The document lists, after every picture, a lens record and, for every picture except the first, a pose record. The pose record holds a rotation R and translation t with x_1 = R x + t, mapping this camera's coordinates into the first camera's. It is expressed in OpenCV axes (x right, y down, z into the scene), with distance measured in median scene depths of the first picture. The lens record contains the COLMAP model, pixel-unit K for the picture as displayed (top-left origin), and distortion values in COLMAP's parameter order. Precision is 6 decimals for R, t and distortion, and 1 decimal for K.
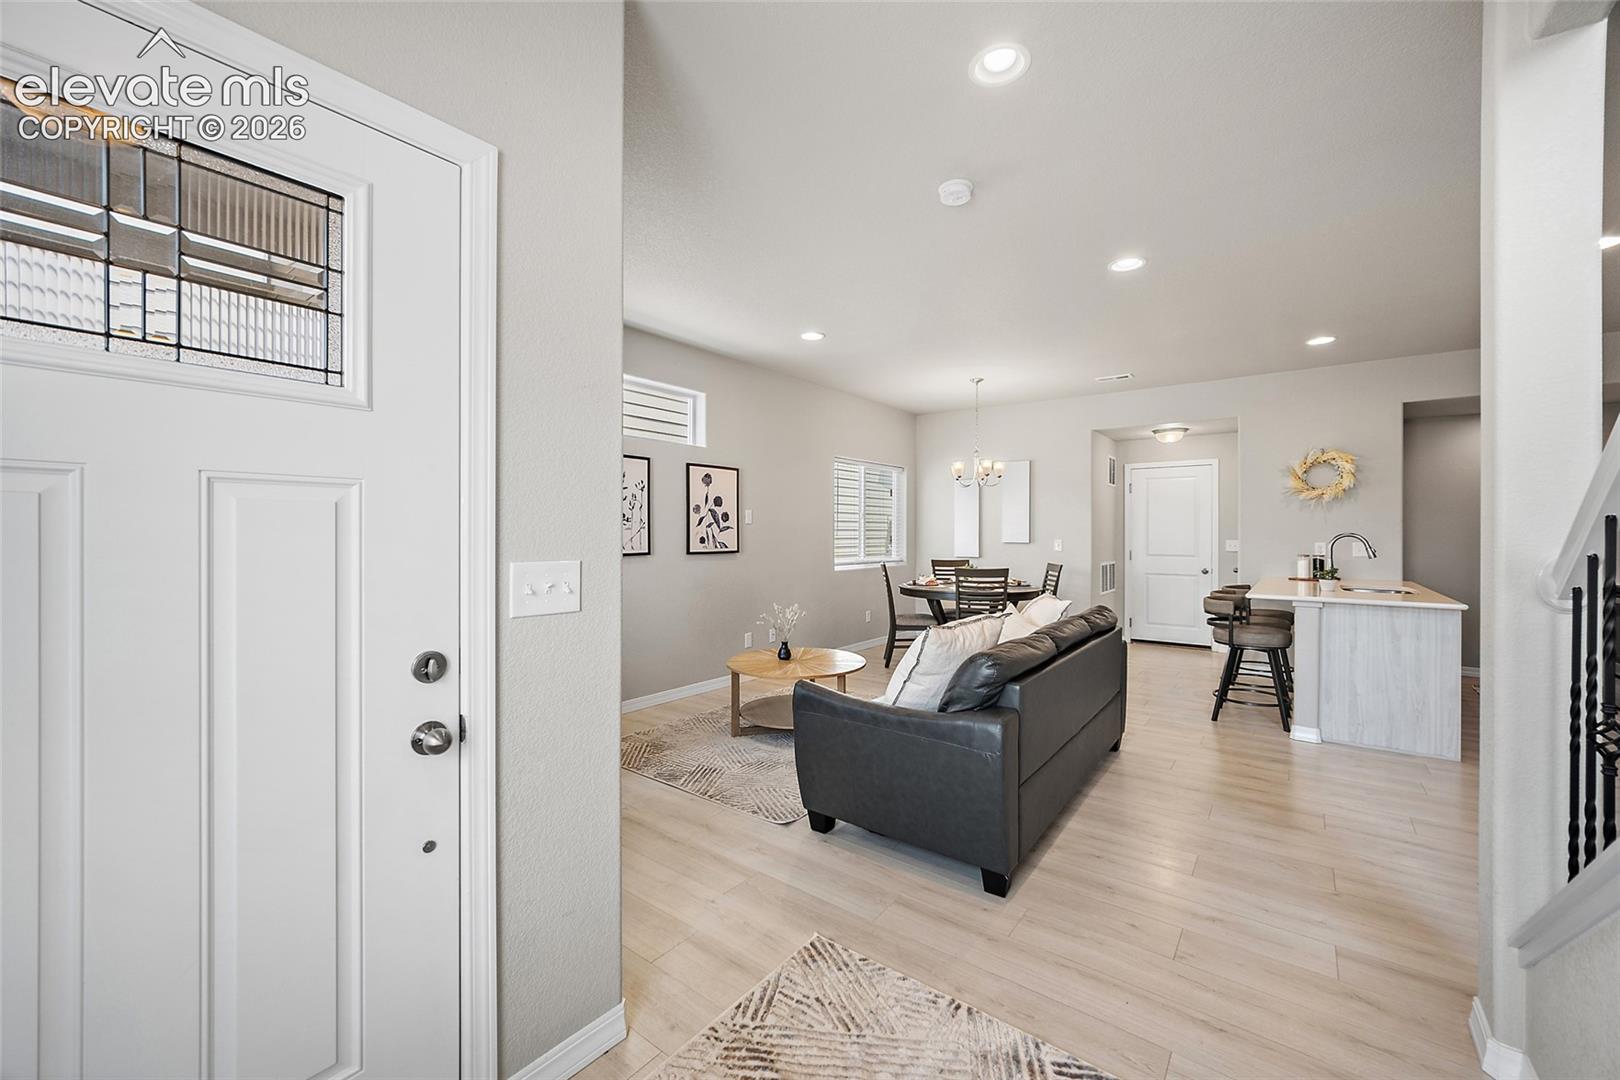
lens RADIAL K [[639.6, 0, 815.7], [0, 639.6, 533.9], [0, 0, 1]] dist [-0.001681, 0.001109]
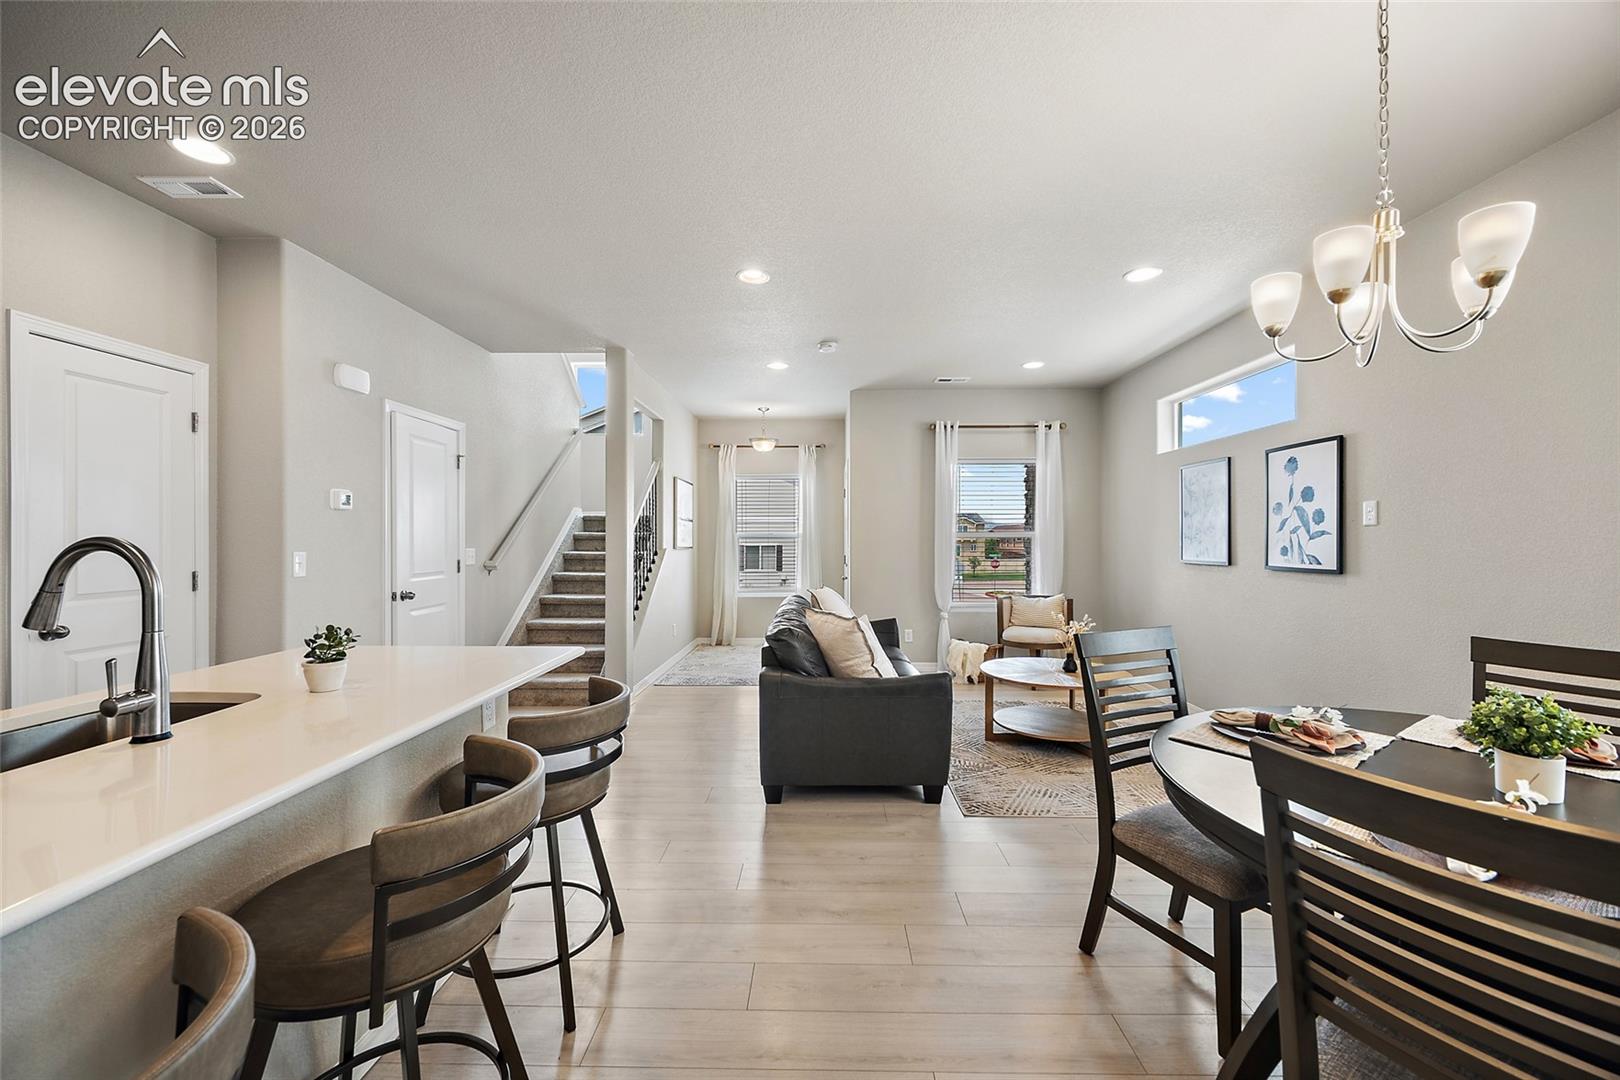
lens RADIAL K [[644.6, 0, 819.2], [0, 644.6, 535.5], [0, 0, 1]] dist [0.003376, 0.000149]
pose [[-0.800446, -0.005751, -0.599378, 0.689529], [-0.005785, 0.999982, -0.001869, -0.003166], [0.599377, 0.001971, -0.800464, 1.279635]]
